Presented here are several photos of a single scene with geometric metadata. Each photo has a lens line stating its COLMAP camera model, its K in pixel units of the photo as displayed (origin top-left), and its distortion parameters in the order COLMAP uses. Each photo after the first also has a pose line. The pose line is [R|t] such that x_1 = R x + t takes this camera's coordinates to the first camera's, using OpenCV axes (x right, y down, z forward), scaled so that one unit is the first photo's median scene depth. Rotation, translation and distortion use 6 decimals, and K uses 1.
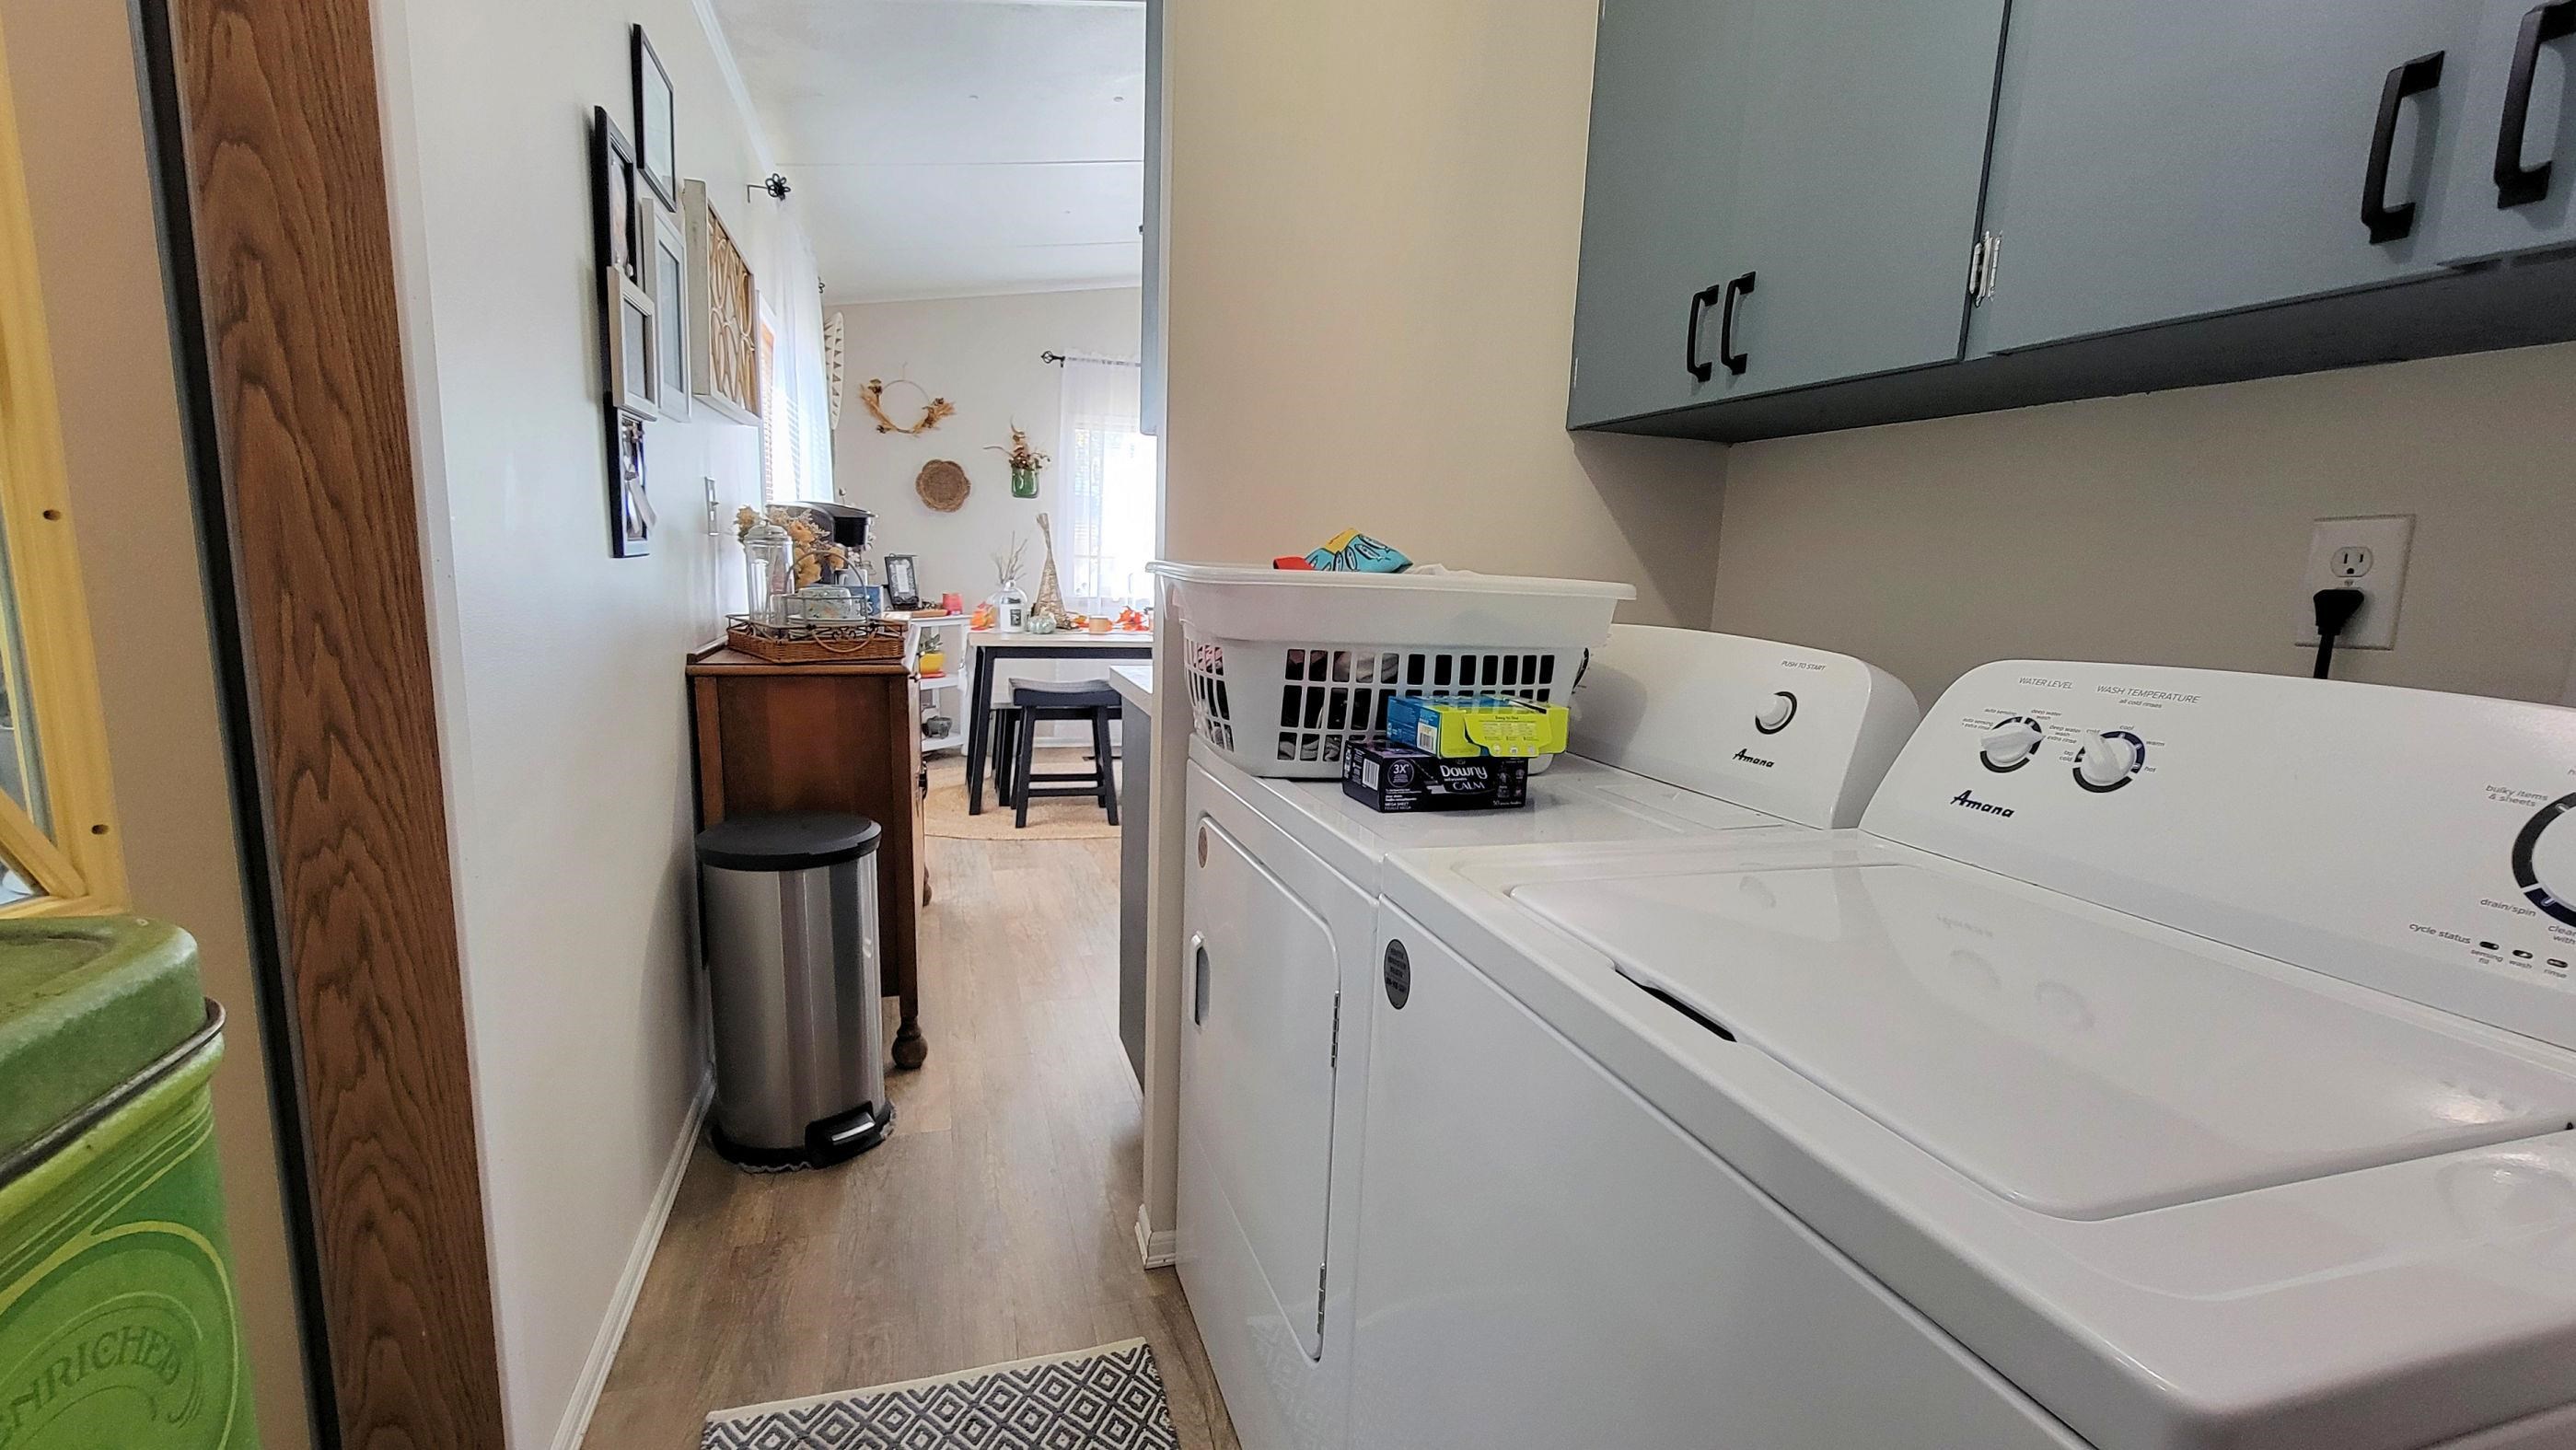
lens RADIAL K [[1087.5, 0, 1270.6], [0, 1087.5, 732.8], [0, 0, 1]] dist [0.025087, 0.000088]
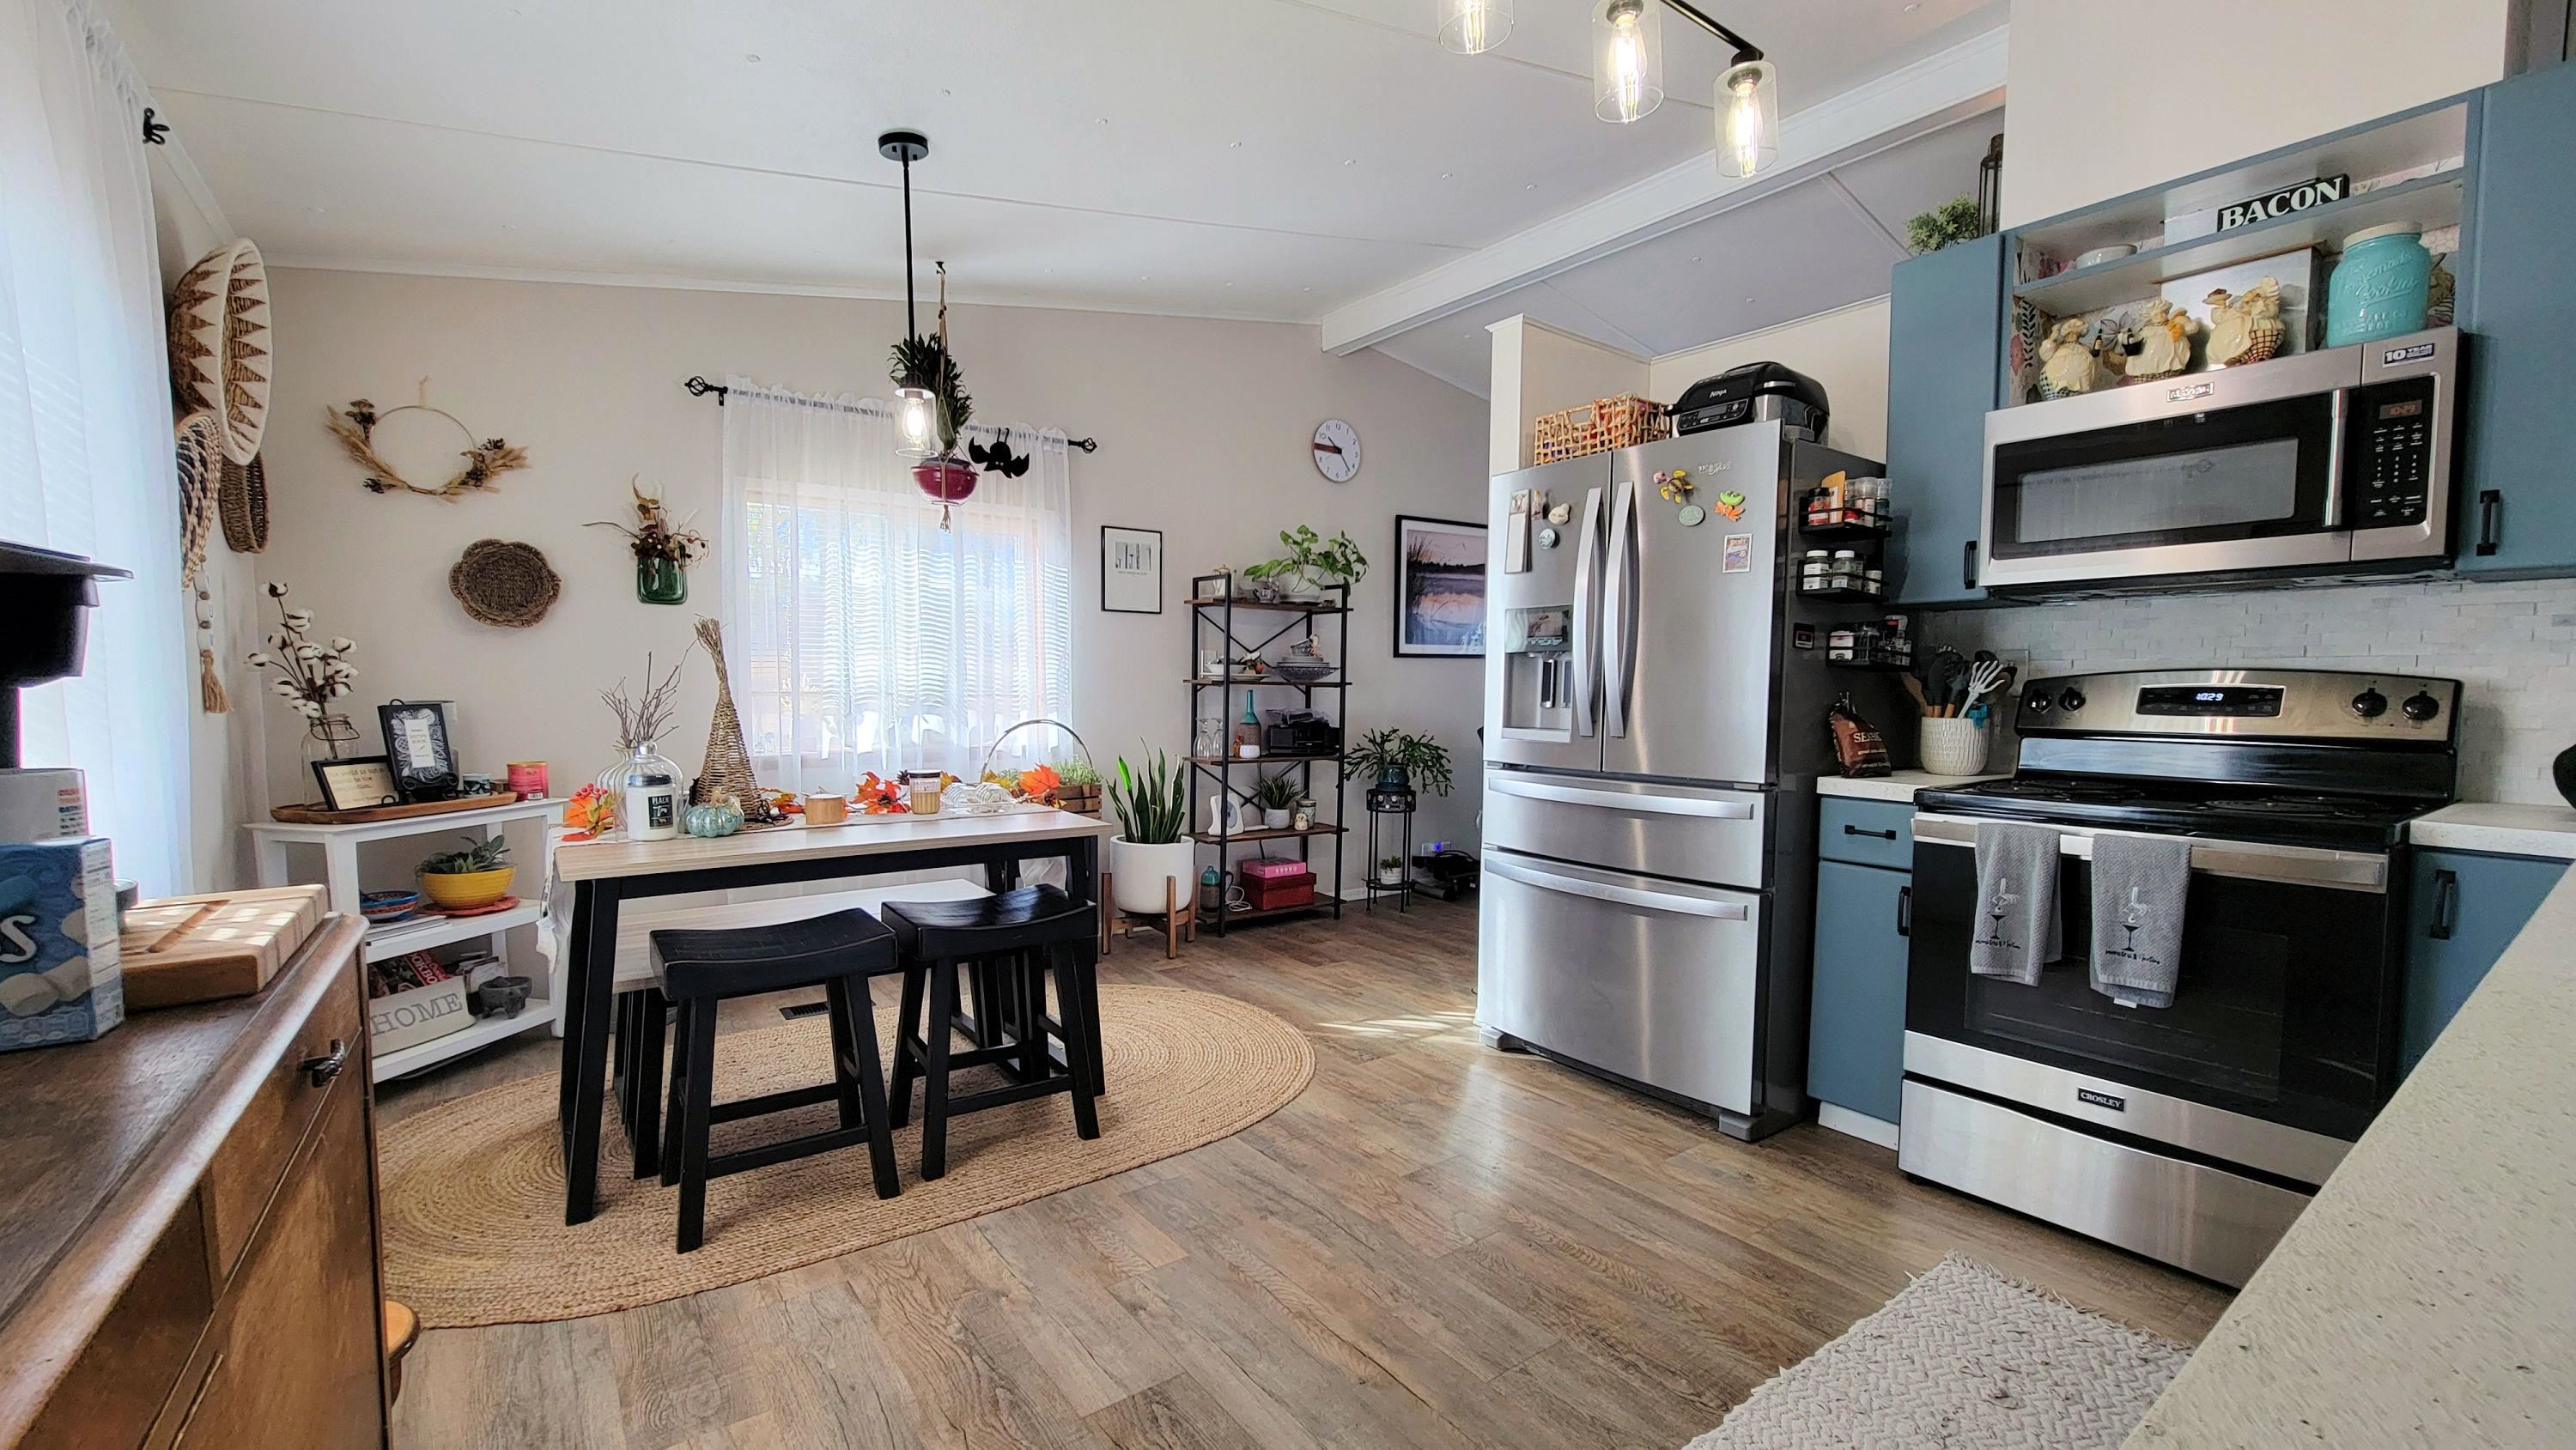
lens RADIAL K [[1010.8, 0, 1285.3], [0, 1010.8, 743.2], [0, 0, 1]] dist [-0.009300, 0.000098]
pose [[0.937942, -0.050796, 0.343052, -0.107605], [0.084377, 0.992914, -0.083676, -0.067084], [-0.336370, 0.107429, 0.935582, 0.405471]]
